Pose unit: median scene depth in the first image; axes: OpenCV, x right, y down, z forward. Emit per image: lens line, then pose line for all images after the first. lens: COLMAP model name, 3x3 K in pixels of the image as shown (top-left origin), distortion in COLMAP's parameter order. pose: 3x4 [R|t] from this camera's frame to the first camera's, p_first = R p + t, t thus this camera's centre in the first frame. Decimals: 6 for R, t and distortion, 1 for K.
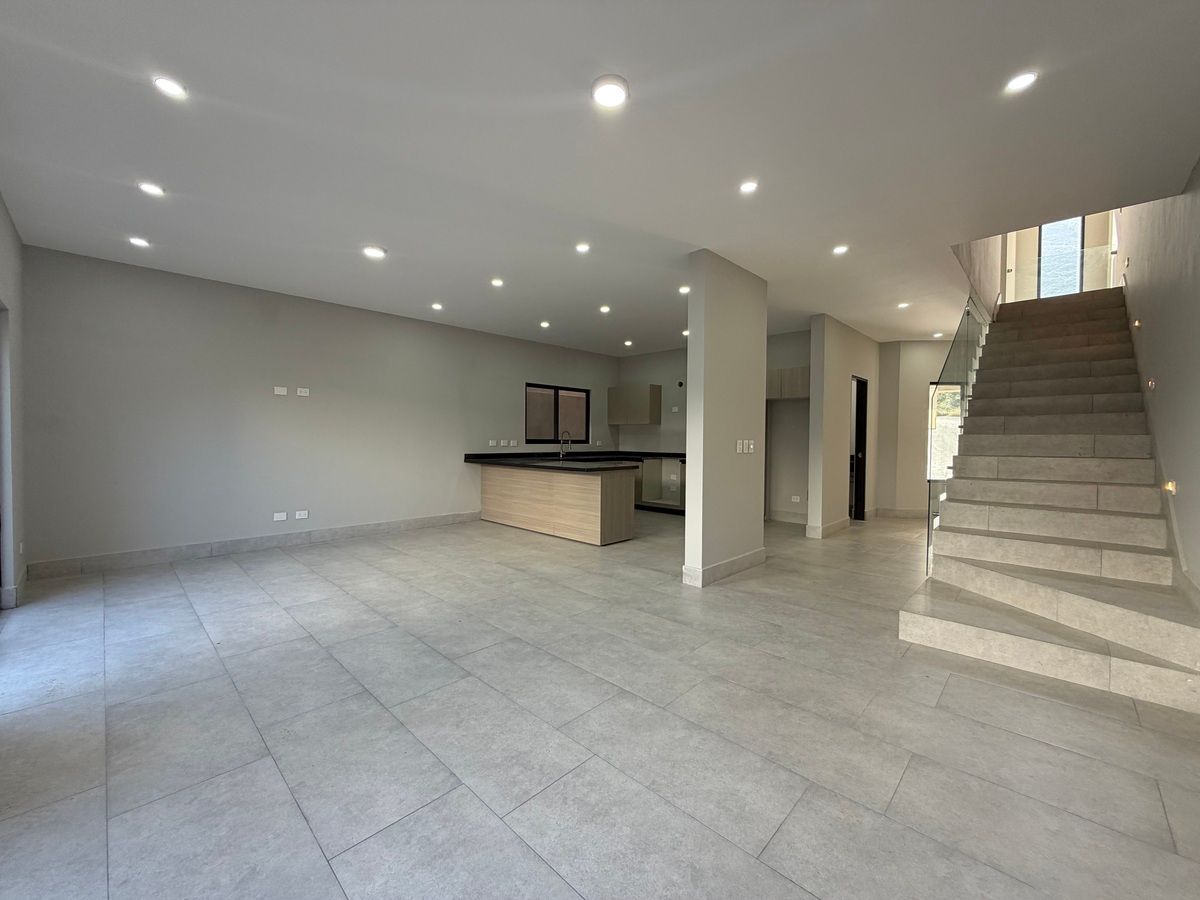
lens RADIAL K [[479.5, 0, 600.8], [0, 479.5, 450.9], [0, 0, 1]] dist [-0.000673, -0.000080]
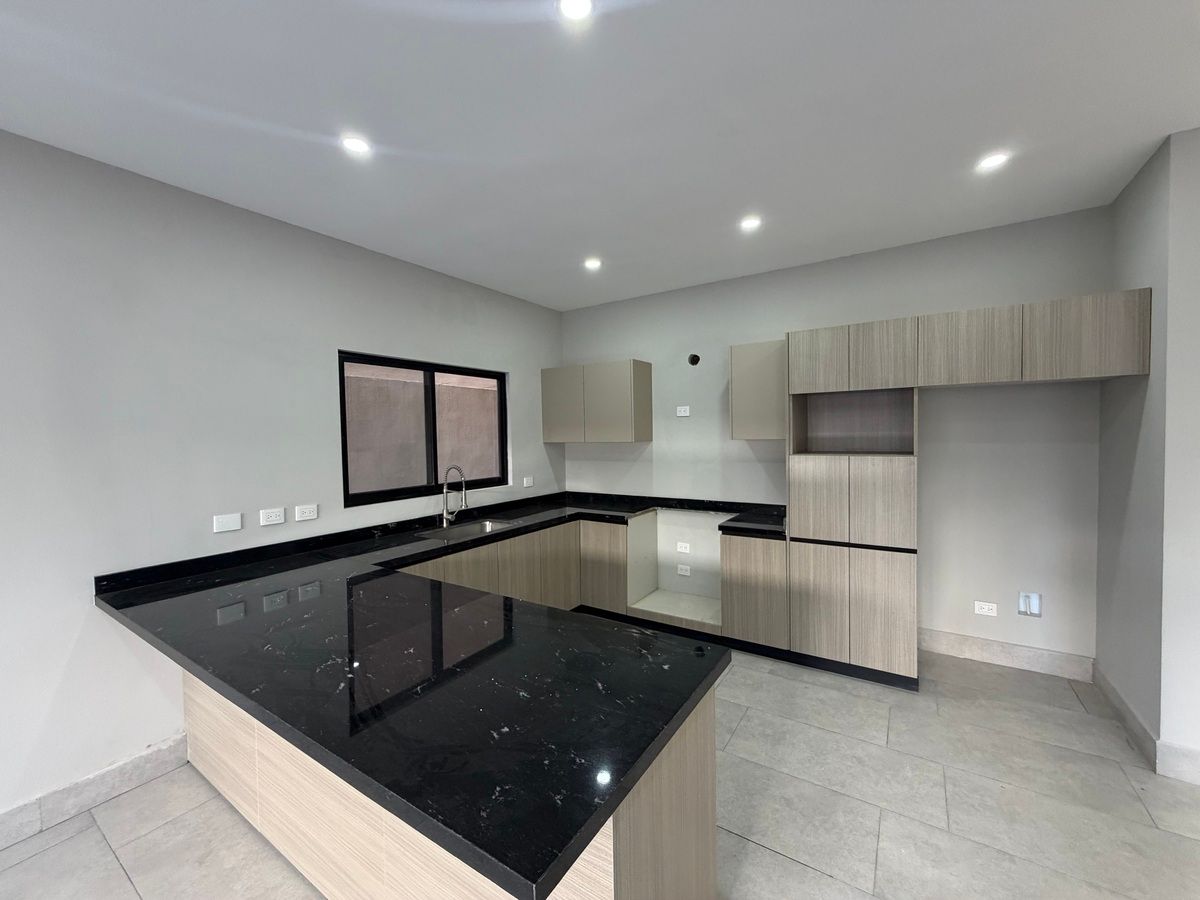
lens RADIAL K [[479.5, 0, 603.0], [0, 479.5, 445.1], [0, 0, 1]] dist [-0.000673, -0.000080]
pose [[0.982413, -0.033168, 0.183749, -0.018026], [0.033031, 0.999447, 0.003806, -0.055333], [-0.183774, 0.002330, 0.982966, 0.526135]]
